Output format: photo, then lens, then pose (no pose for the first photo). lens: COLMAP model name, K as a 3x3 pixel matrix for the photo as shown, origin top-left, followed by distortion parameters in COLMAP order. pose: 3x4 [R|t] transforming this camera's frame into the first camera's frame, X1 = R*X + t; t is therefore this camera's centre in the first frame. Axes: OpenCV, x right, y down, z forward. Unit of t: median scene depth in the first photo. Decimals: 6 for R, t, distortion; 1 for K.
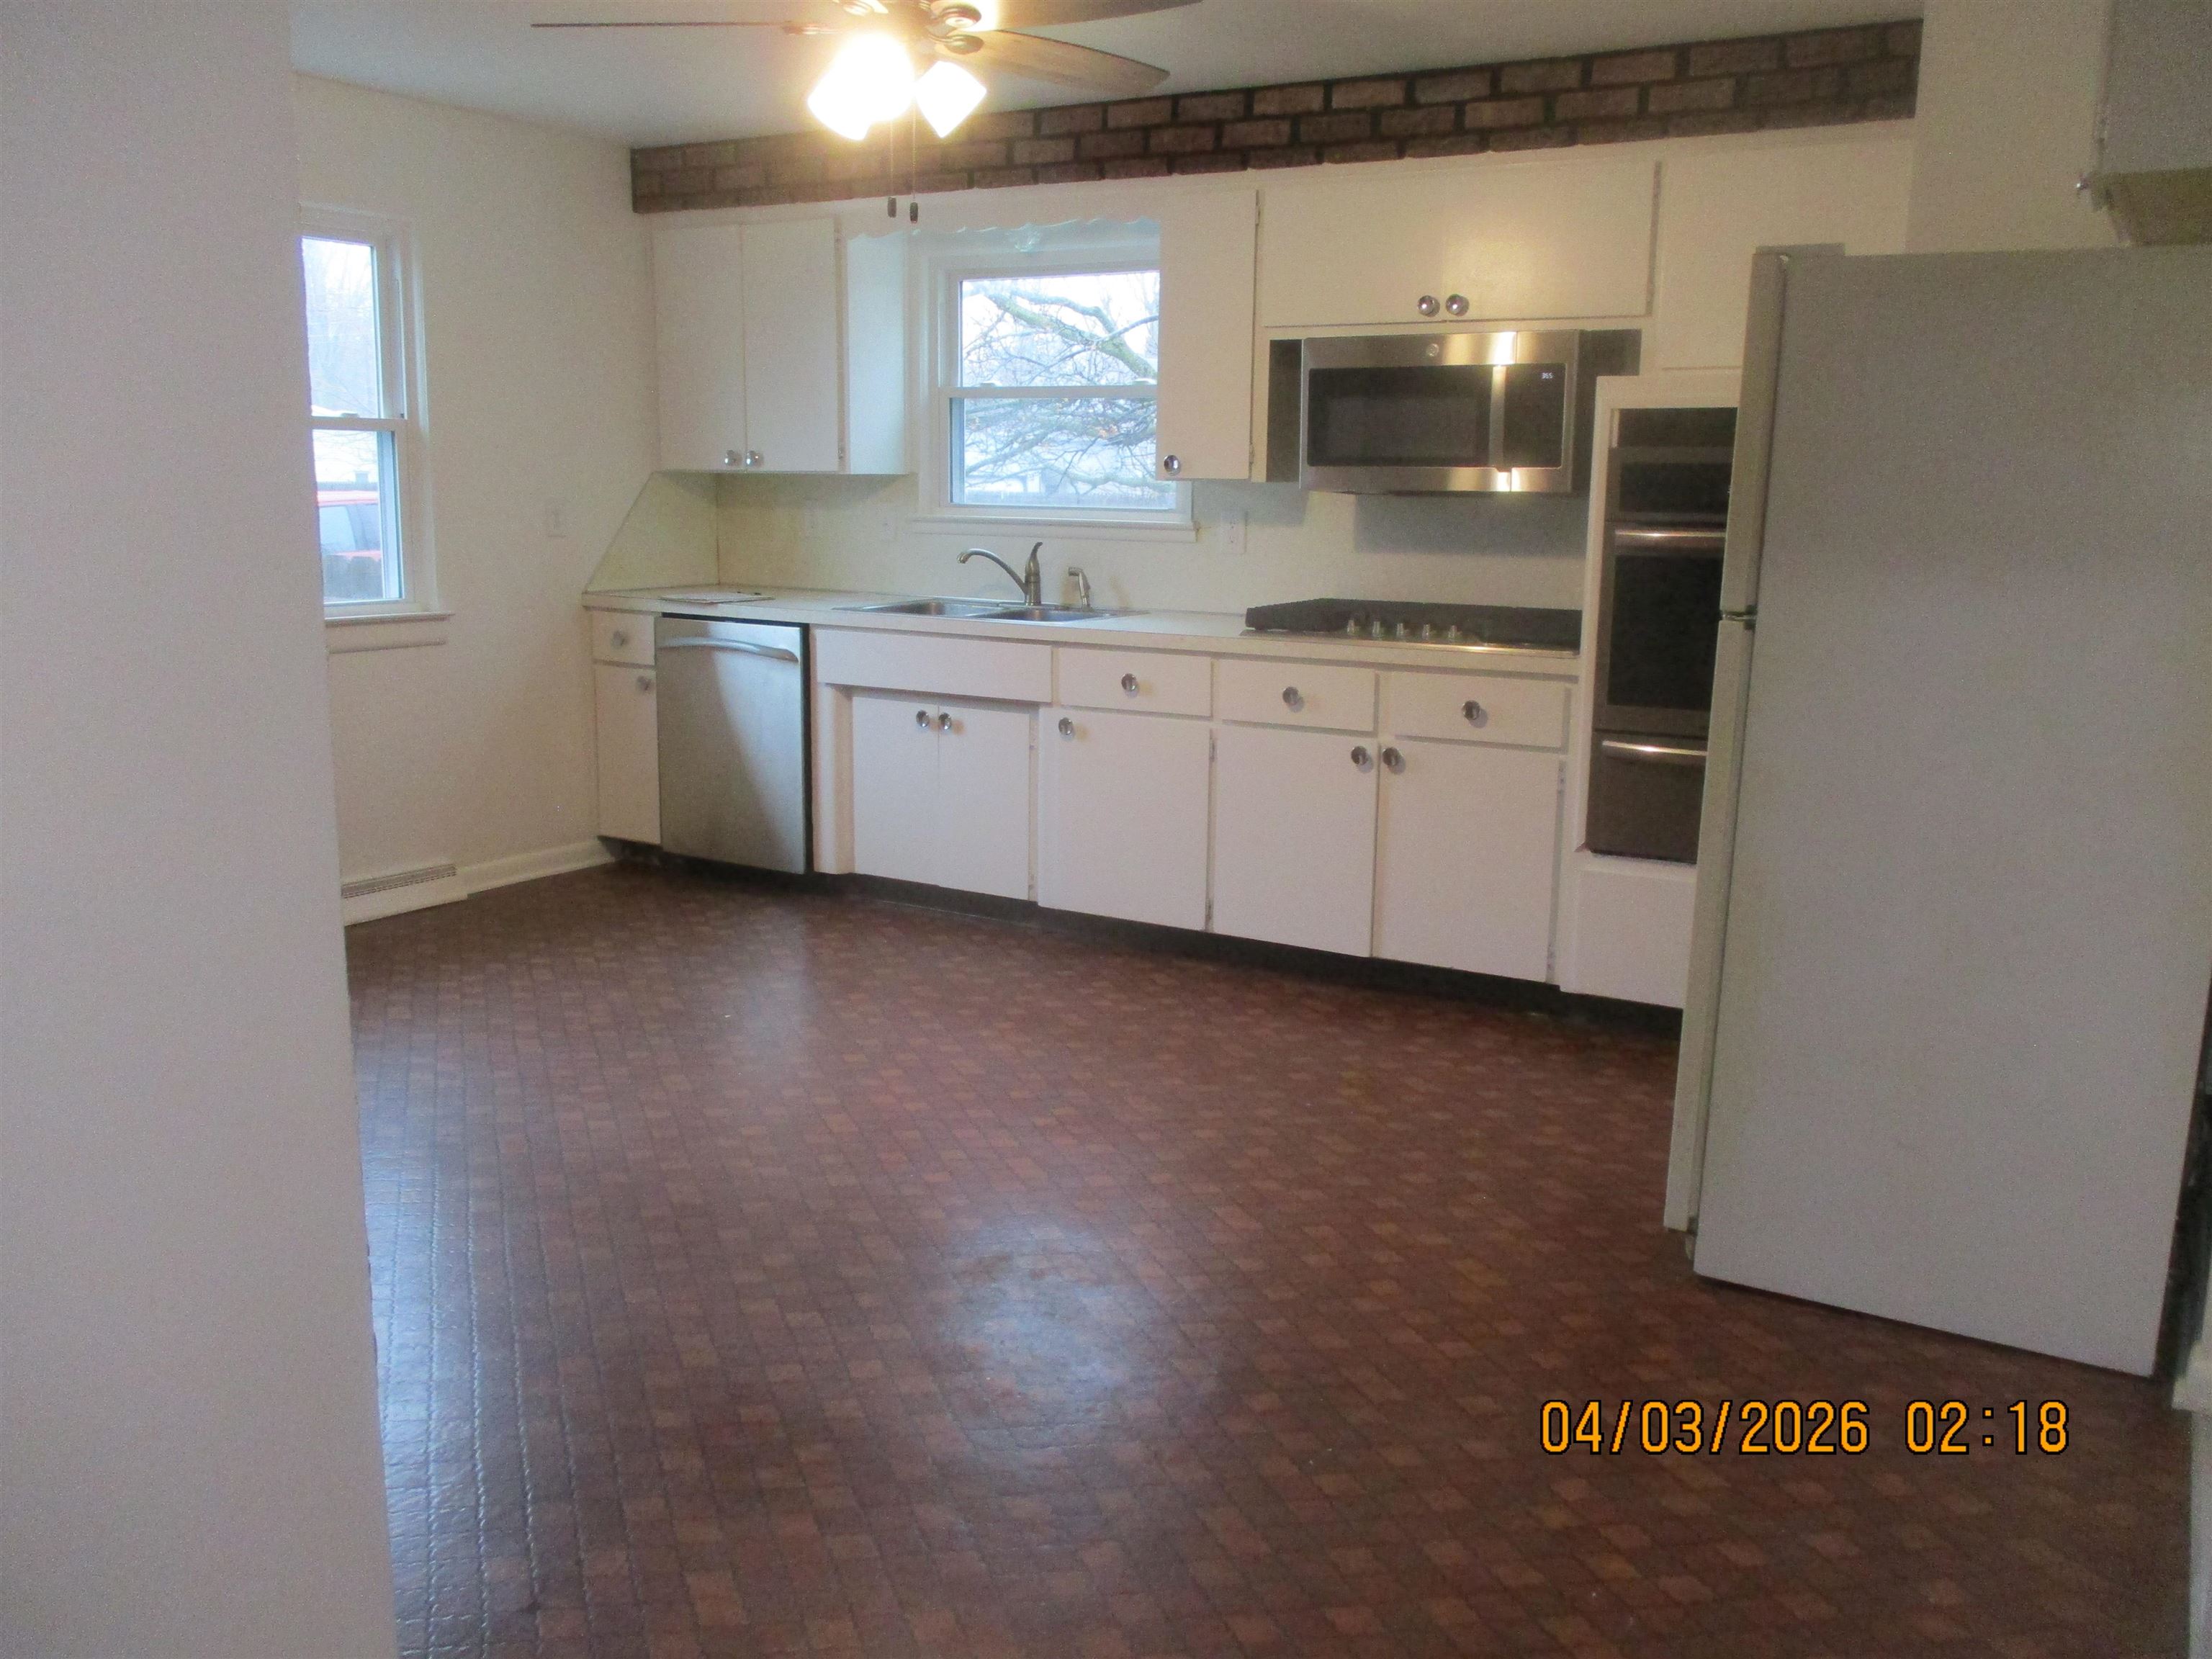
lens RADIAL K [[1866.5, 0, 1106.0], [0, 1866.5, 829.5], [0, 0, 1]] dist [-0.002541, 0.003447]
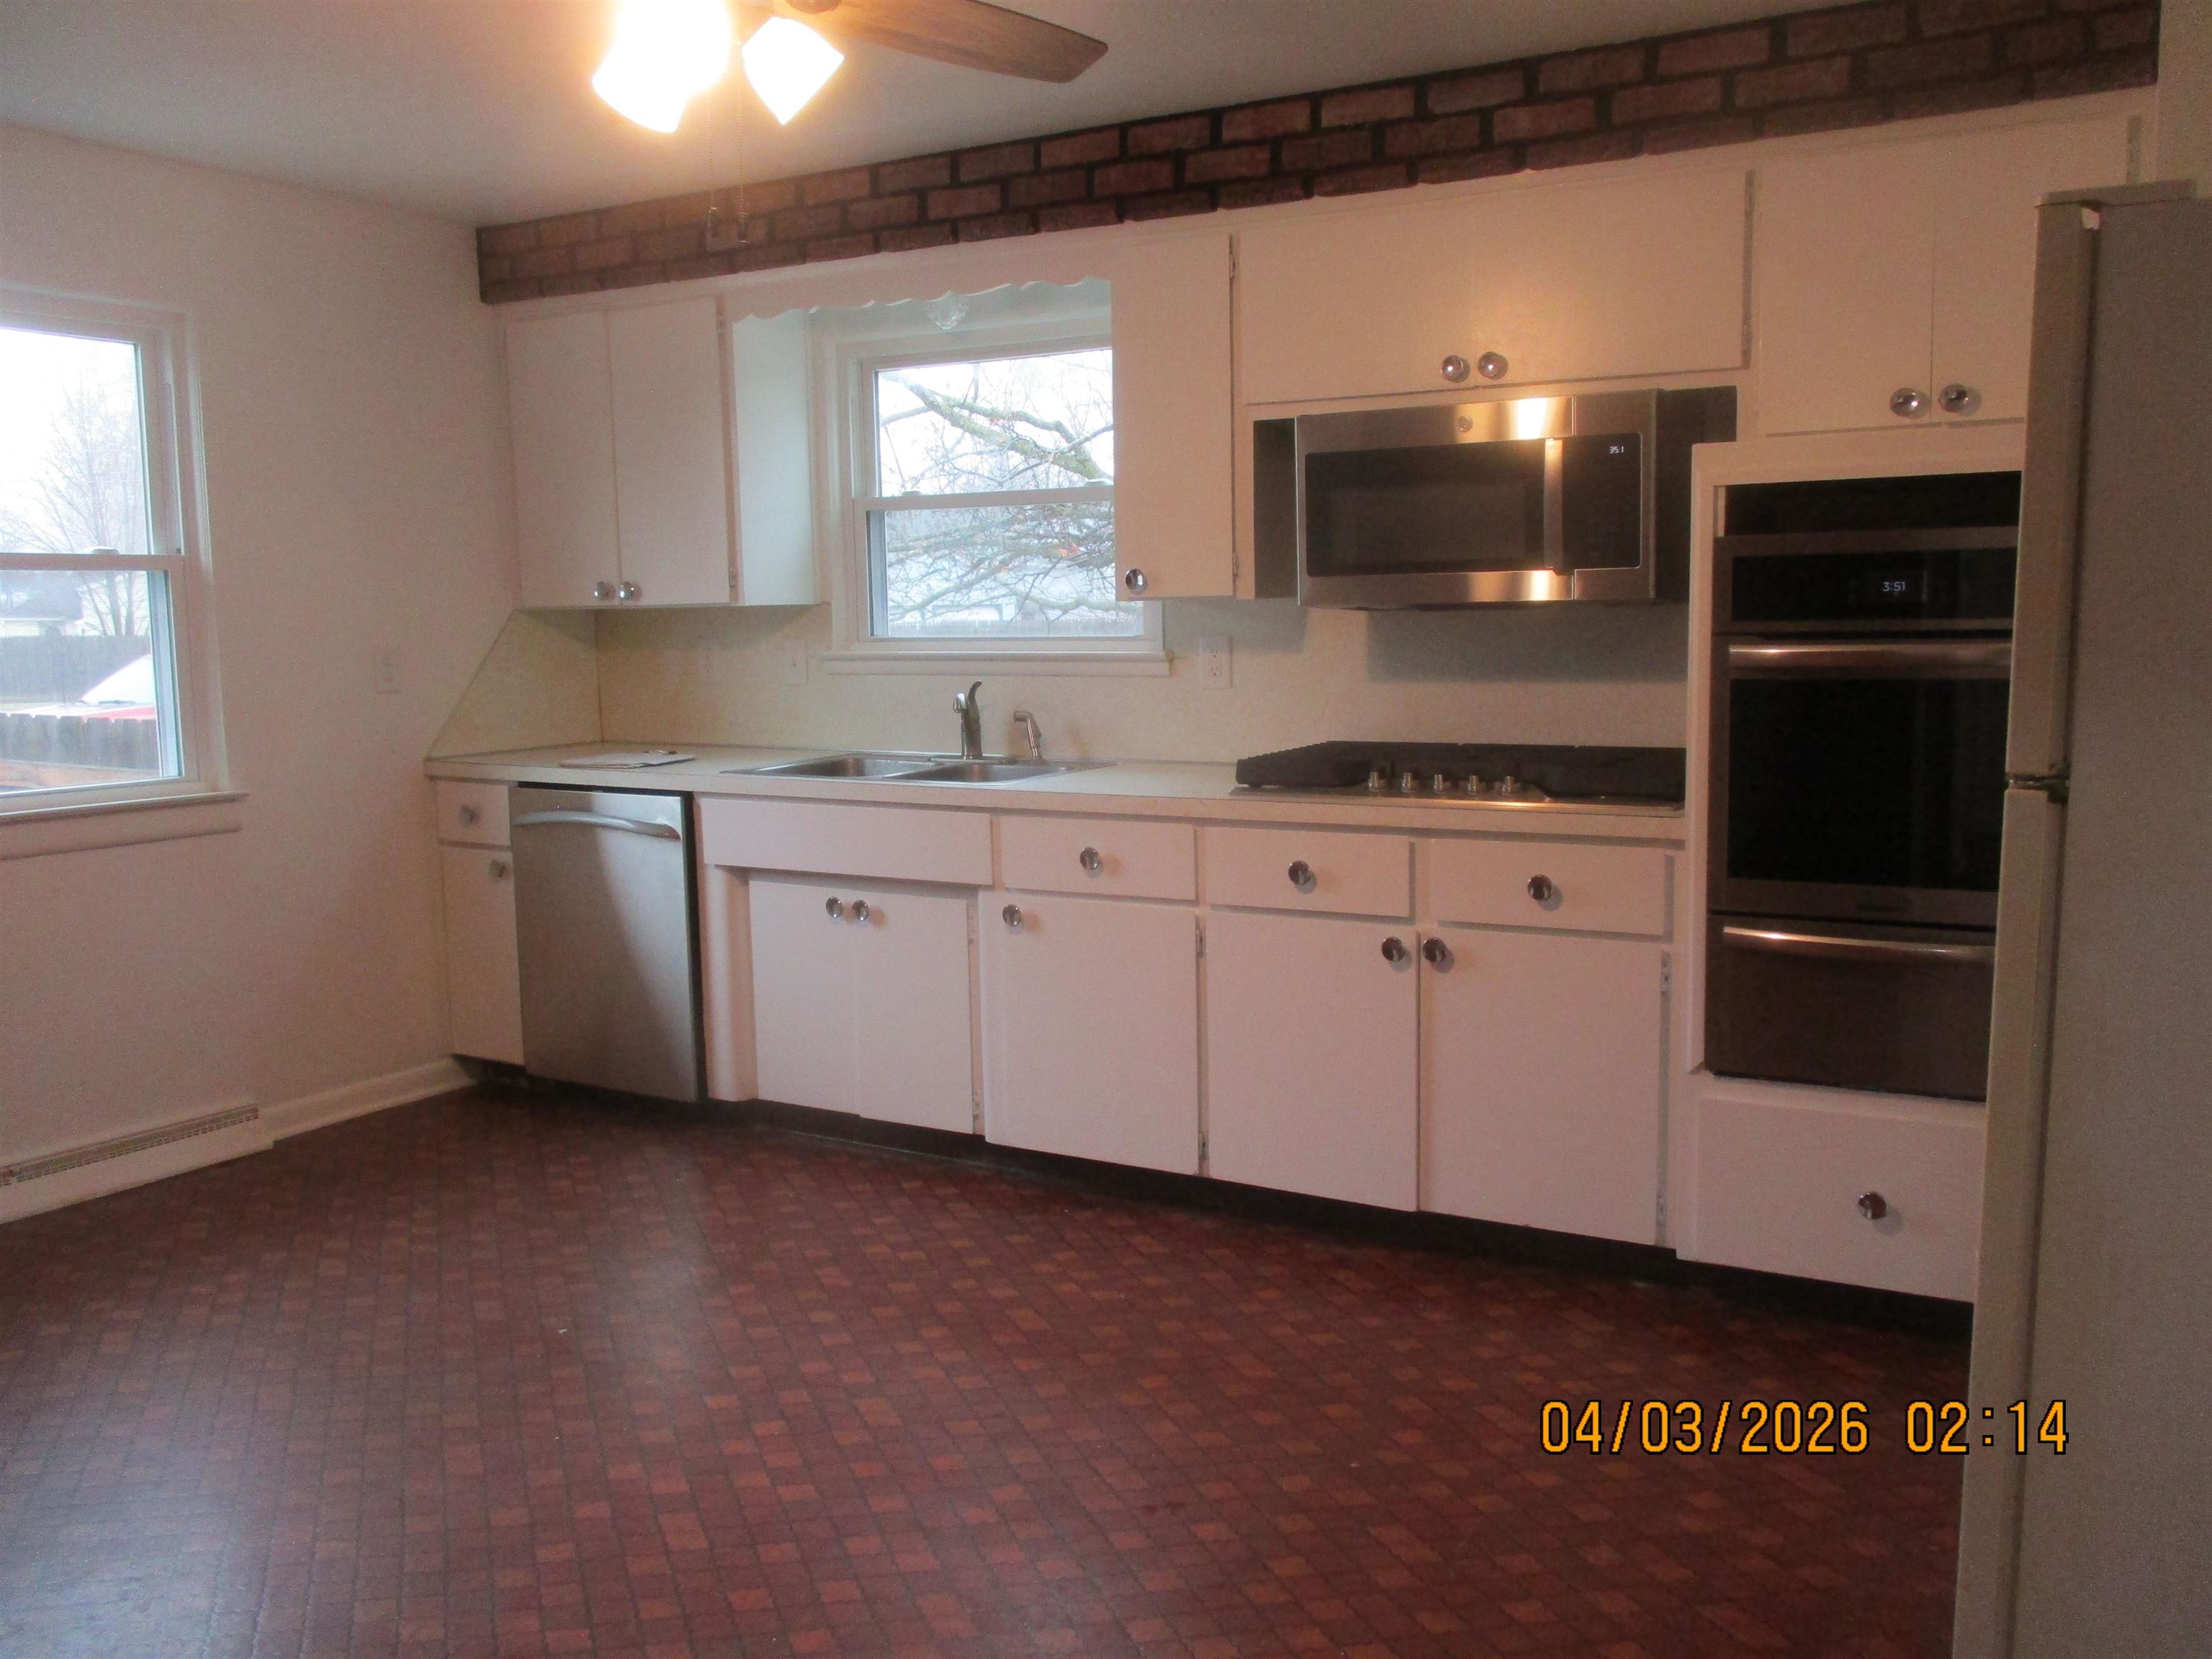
lens RADIAL K [[1928.2, 0, 1106.0], [0, 1928.2, 829.5], [0, 0, 1]] dist [0.011971, 0.014338]
pose [[0.999410, -0.033065, 0.009300, 0.011966], [0.033628, 0.997058, -0.068876, -0.035146], [-0.006995, 0.069148, 0.997582, 0.195411]]
